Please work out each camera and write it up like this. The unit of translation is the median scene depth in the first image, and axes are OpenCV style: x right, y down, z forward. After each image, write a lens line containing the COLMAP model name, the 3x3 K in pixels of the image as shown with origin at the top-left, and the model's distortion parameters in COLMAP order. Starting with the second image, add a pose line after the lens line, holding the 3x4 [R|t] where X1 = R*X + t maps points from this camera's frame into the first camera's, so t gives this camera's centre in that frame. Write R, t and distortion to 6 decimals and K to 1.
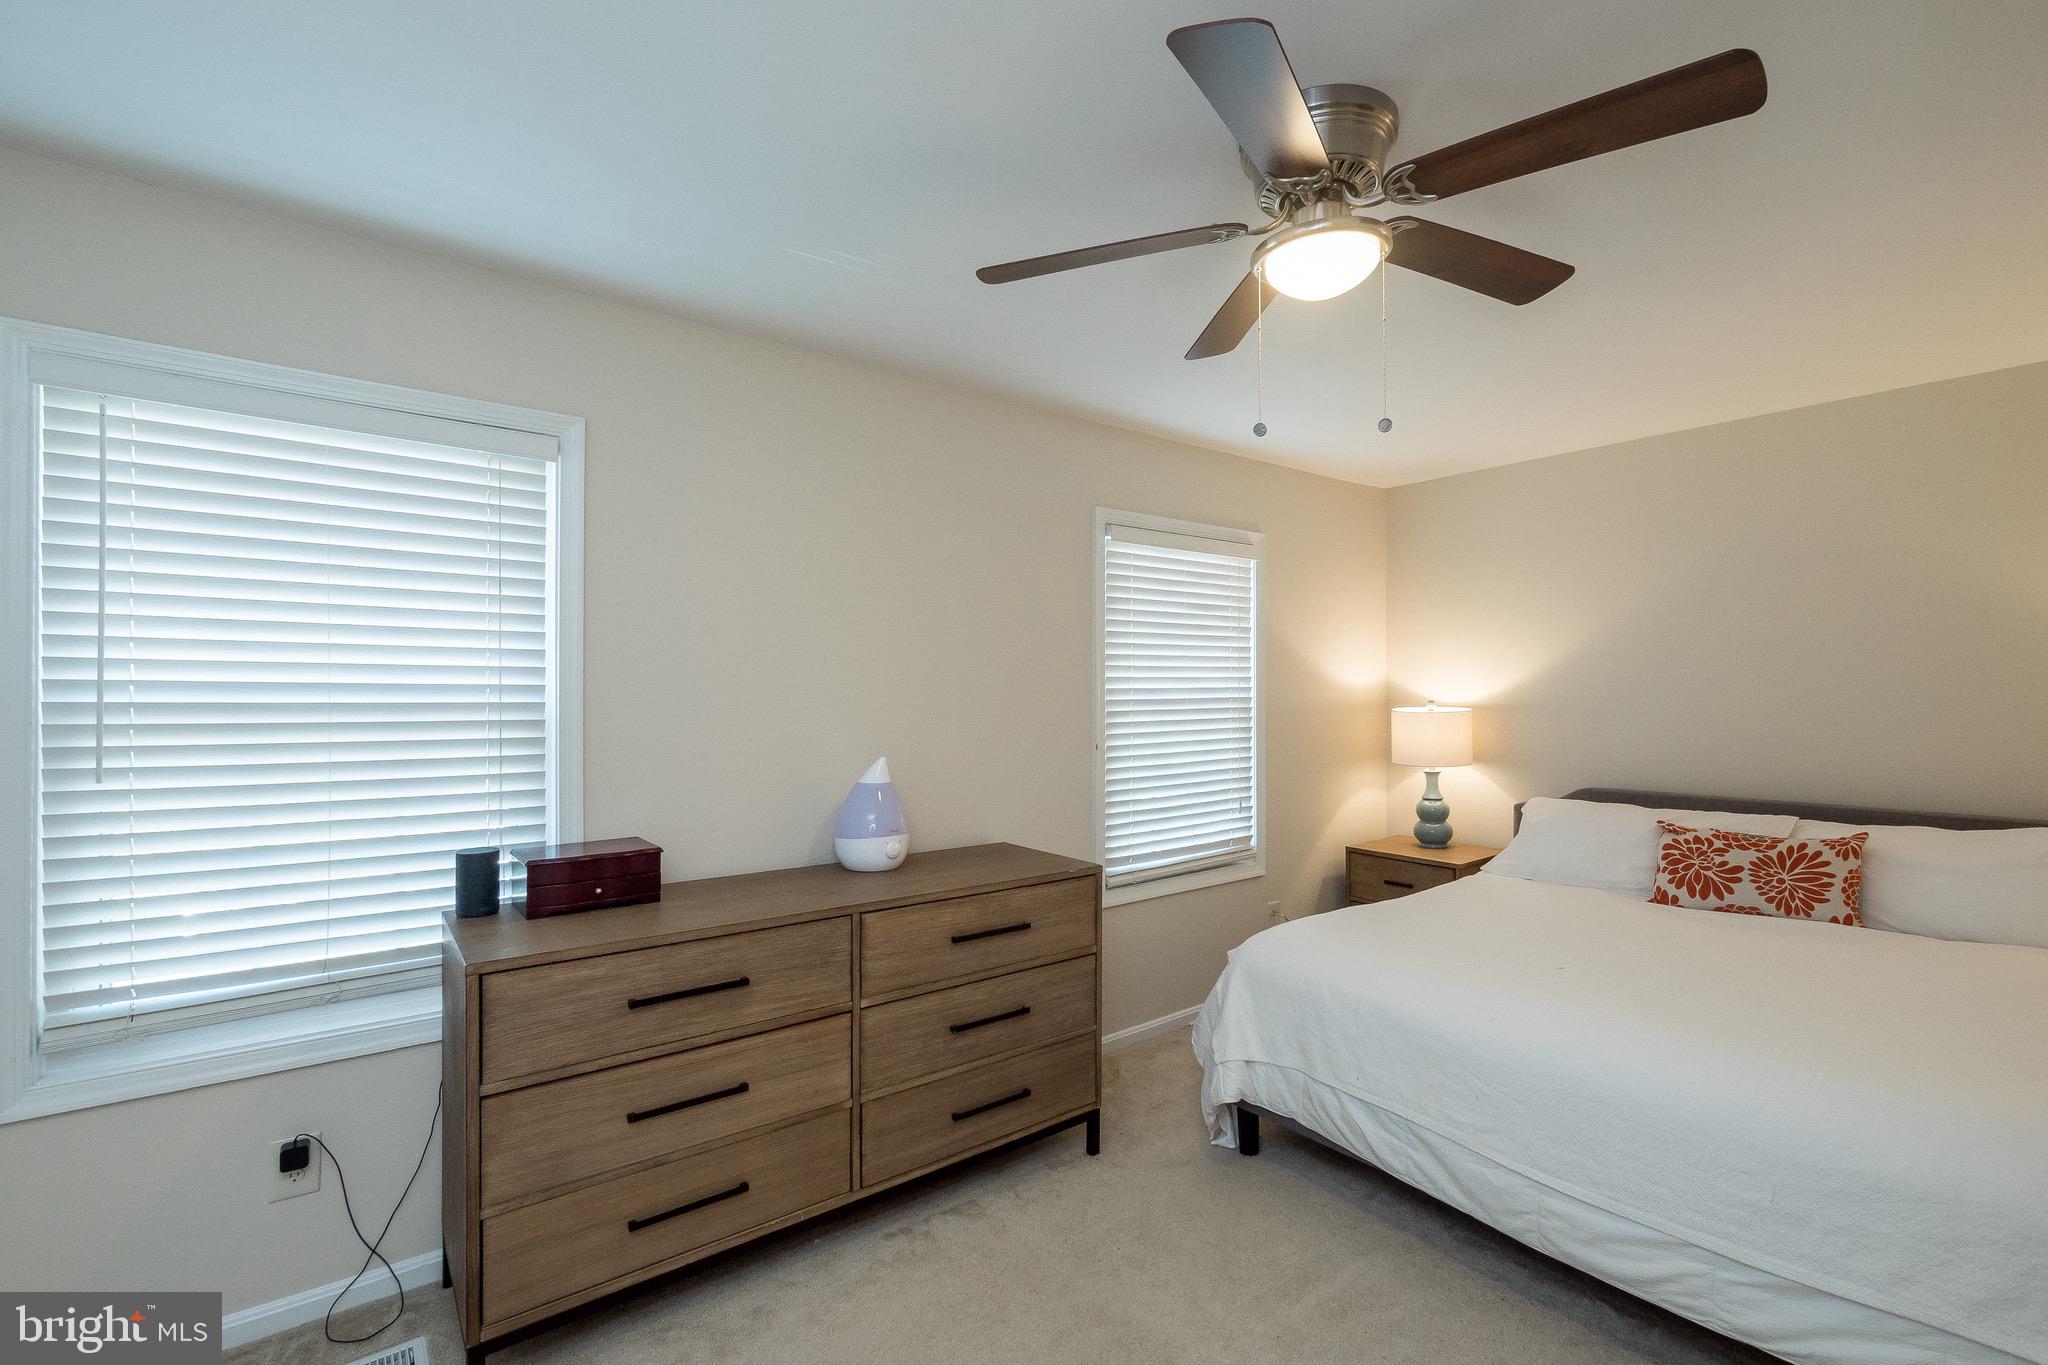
lens RADIAL K [[906.3, 0, 1035.7], [0, 906.3, 681.2], [0, 0, 1]] dist [-0.001648, -0.000036]
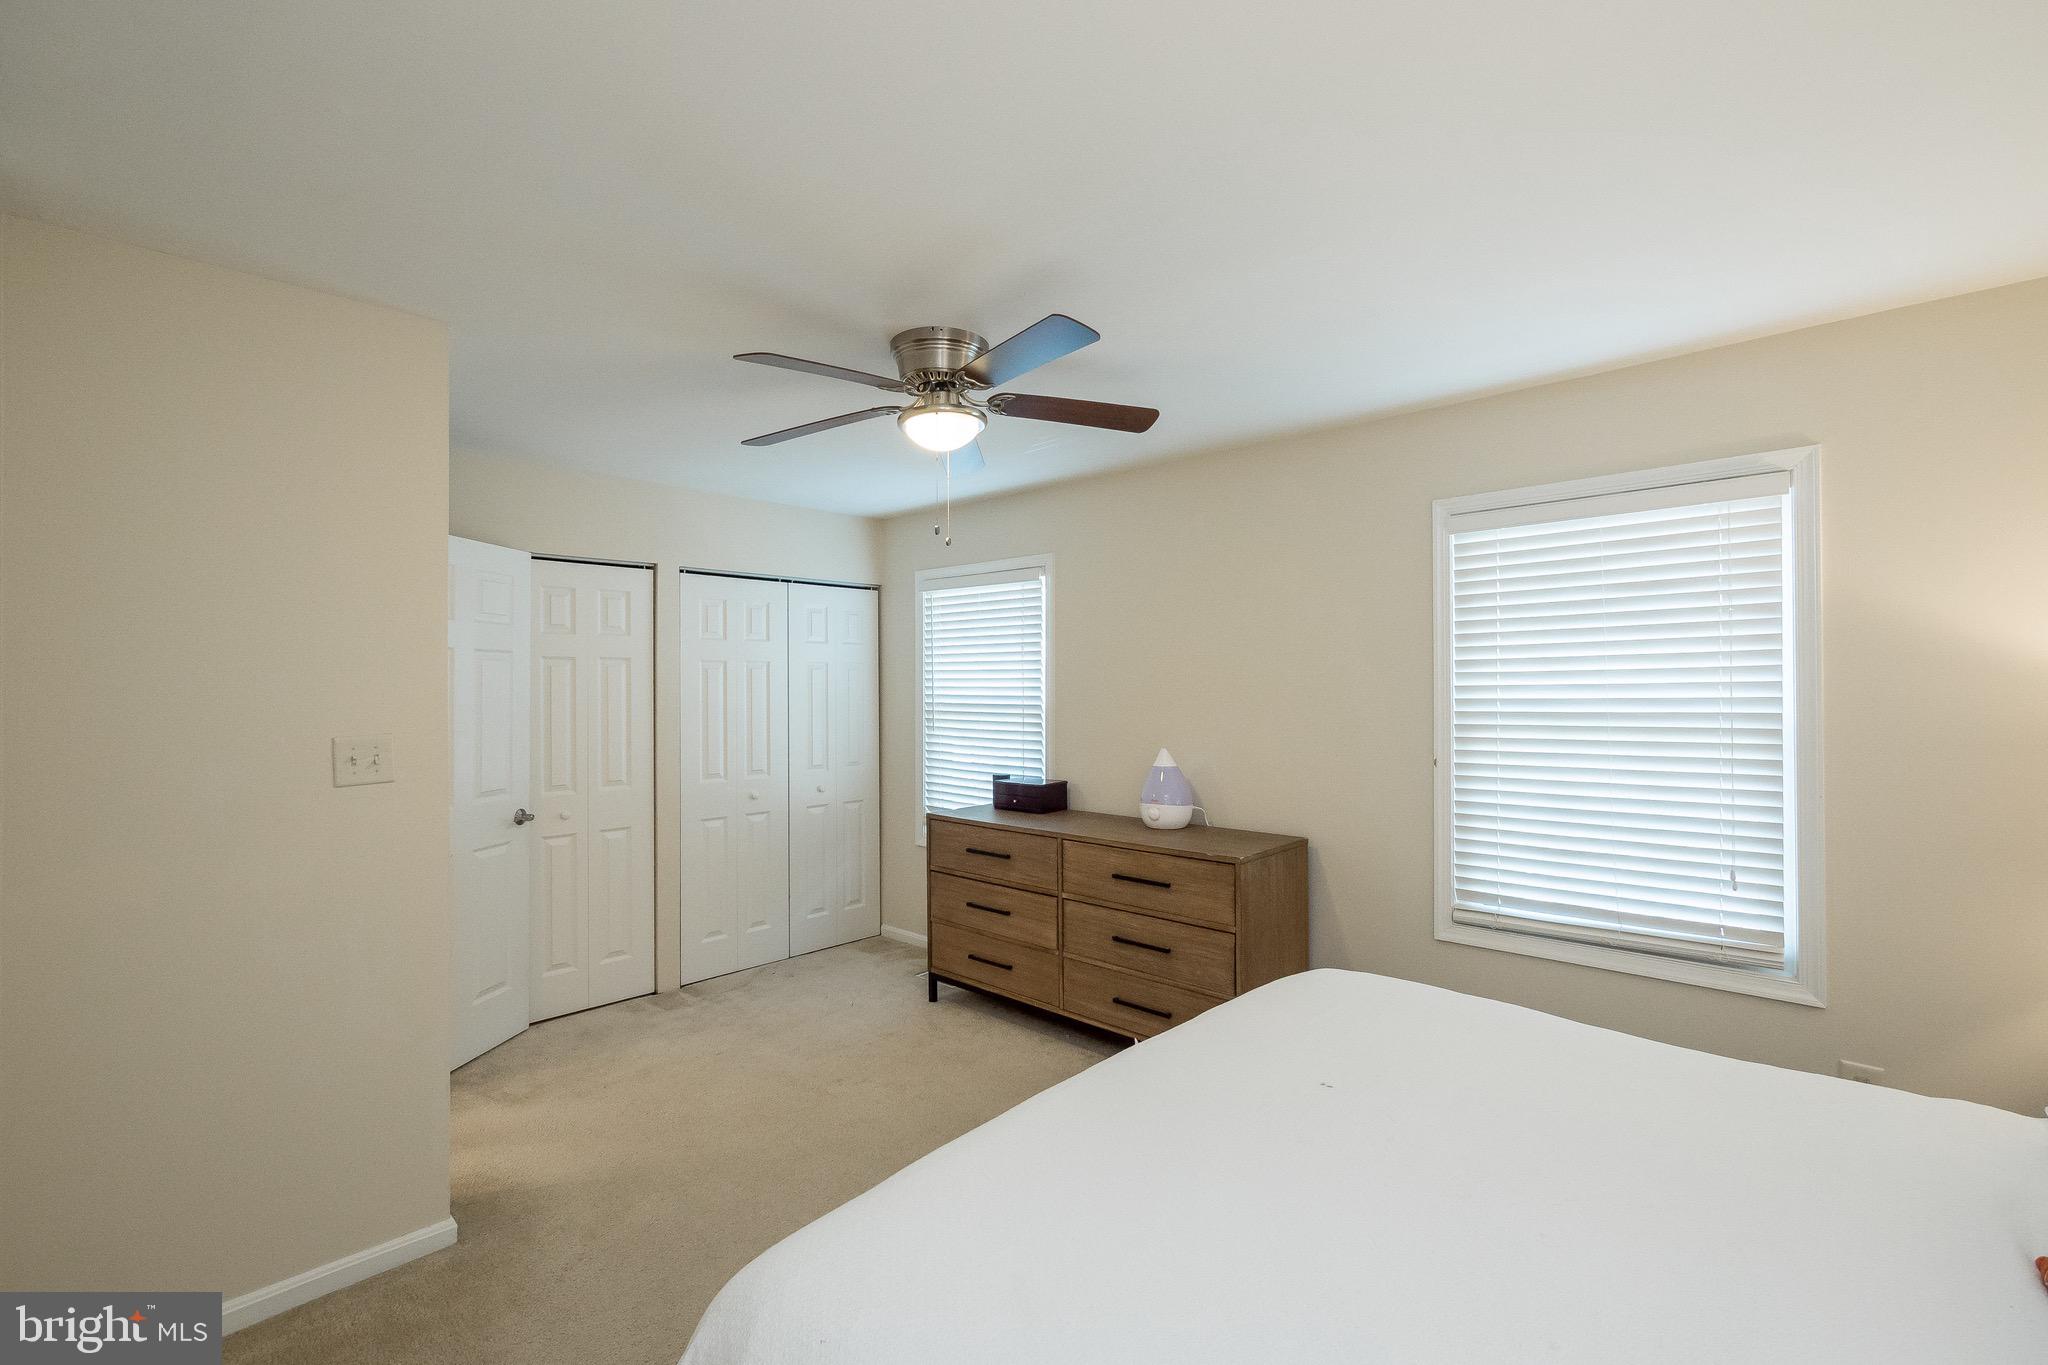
lens RADIAL K [[876.1, 0, 1025.9], [0, 876.1, 674.2], [0, 0, 1]] dist [-0.001850, -0.000004]
pose [[0.159683, -0.016610, -0.987029, 1.260516], [0.016450, 0.999764, -0.014163, -0.016242], [0.987031, -0.013975, 0.159919, 0.644490]]
